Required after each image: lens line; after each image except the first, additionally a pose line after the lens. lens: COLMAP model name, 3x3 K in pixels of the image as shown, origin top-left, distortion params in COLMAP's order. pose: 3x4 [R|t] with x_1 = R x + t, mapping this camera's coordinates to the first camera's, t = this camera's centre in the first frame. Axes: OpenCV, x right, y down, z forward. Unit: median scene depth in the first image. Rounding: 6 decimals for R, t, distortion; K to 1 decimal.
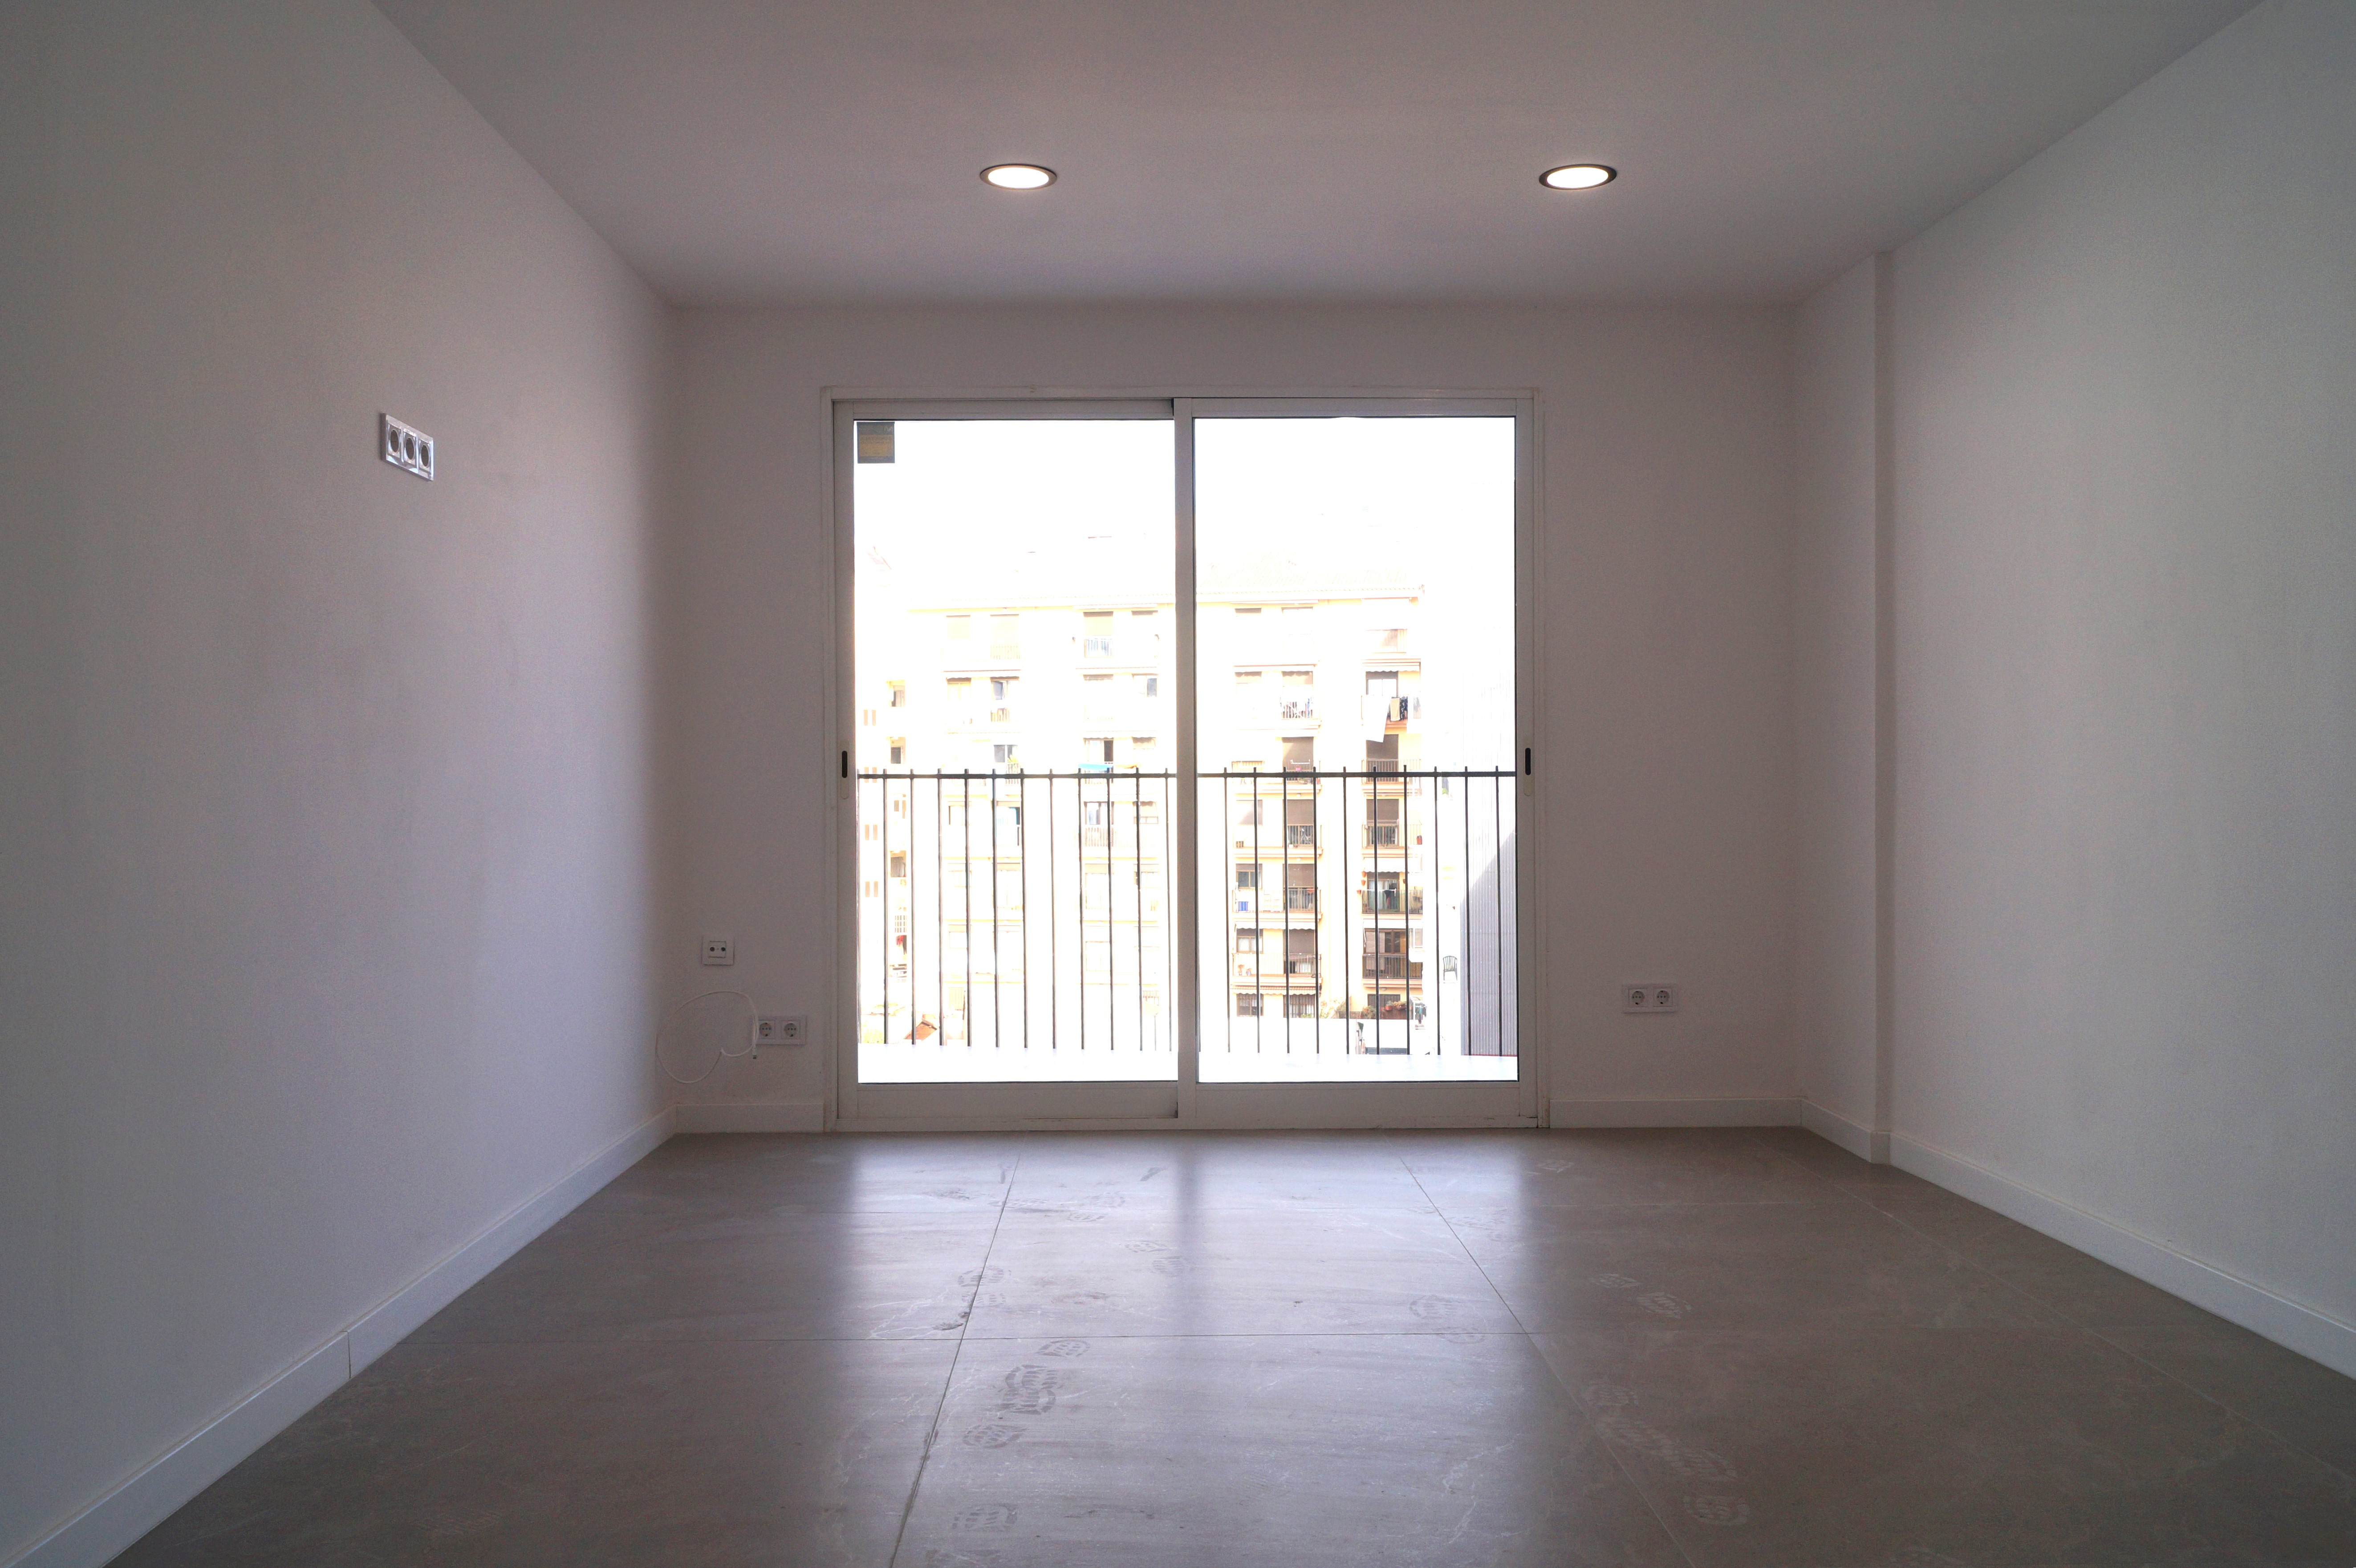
lens RADIAL K [[1916.2, 0, 1178.0], [0, 1916.2, 784.0], [0, 0, 1]] dist [0.004349, 0.004435]
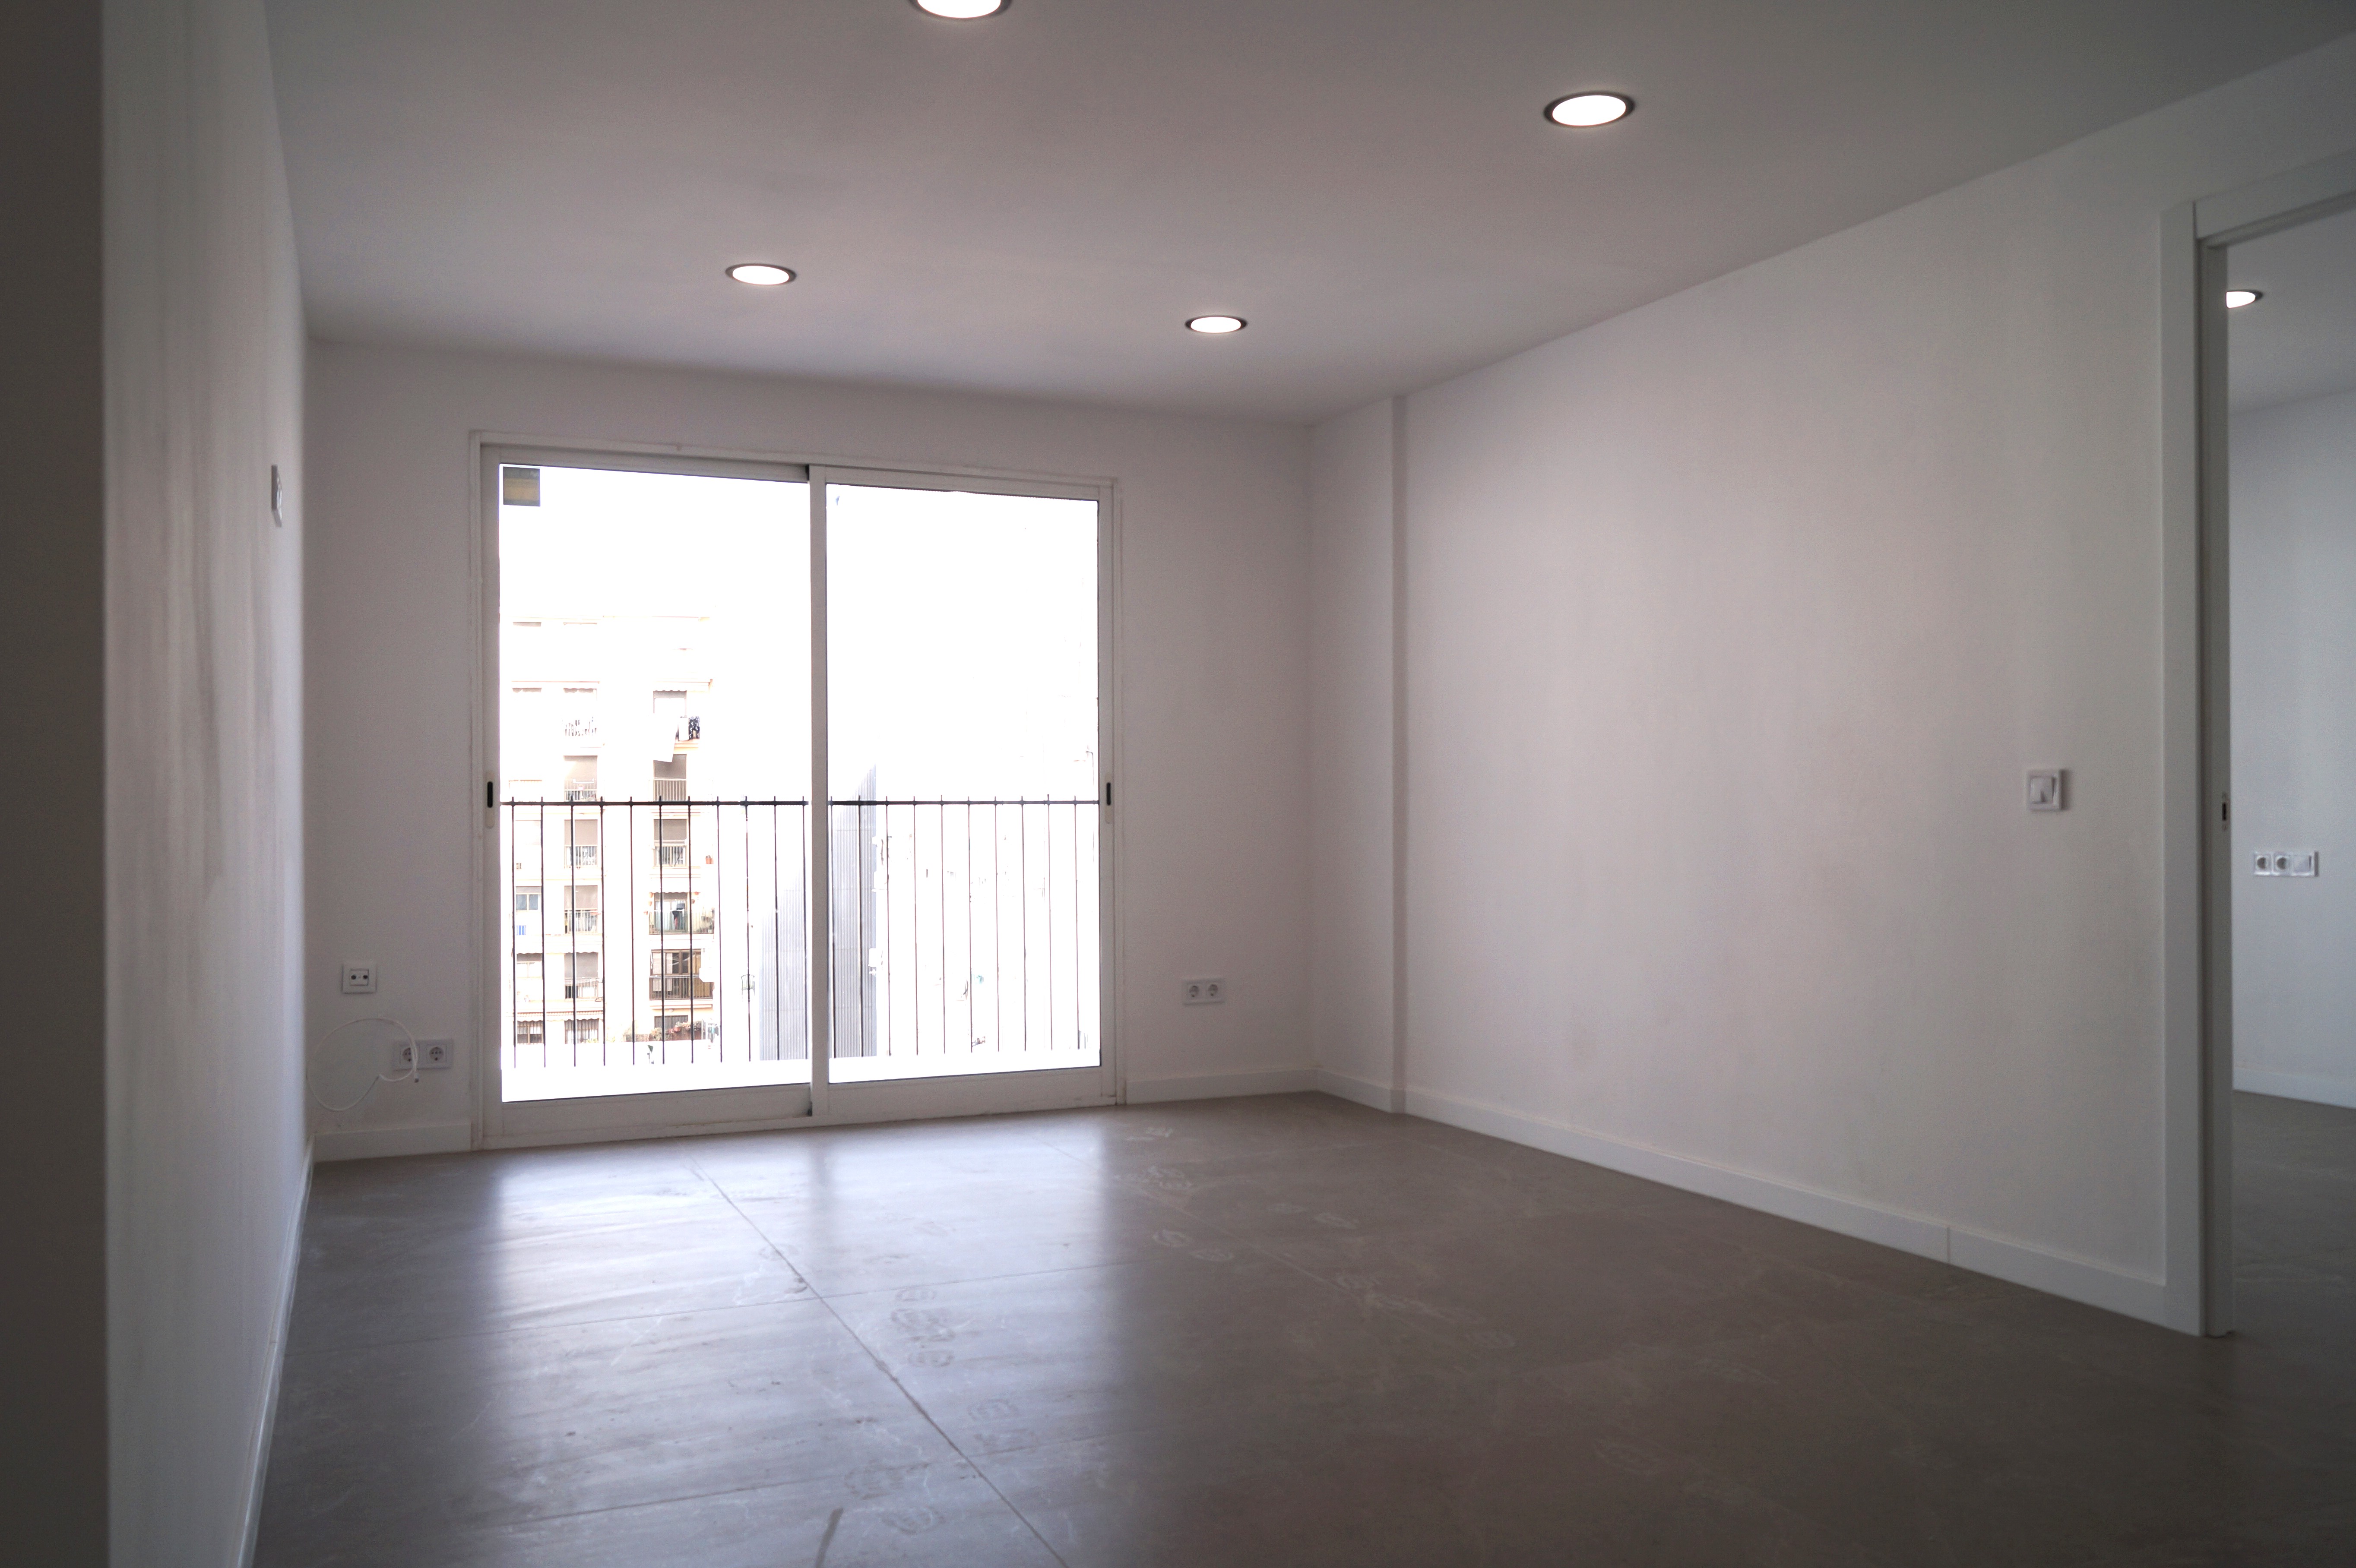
lens RADIAL K [[1916.2, 0, 1178.0], [0, 1916.2, 784.0], [0, 0, 1]] dist [0.004349, 0.004435]
pose [[0.919211, 0.005255, 0.393730, -0.240312], [-0.001589, 0.999952, -0.009637, -0.006711], [-0.393761, 0.008233, 0.919176, -0.099182]]
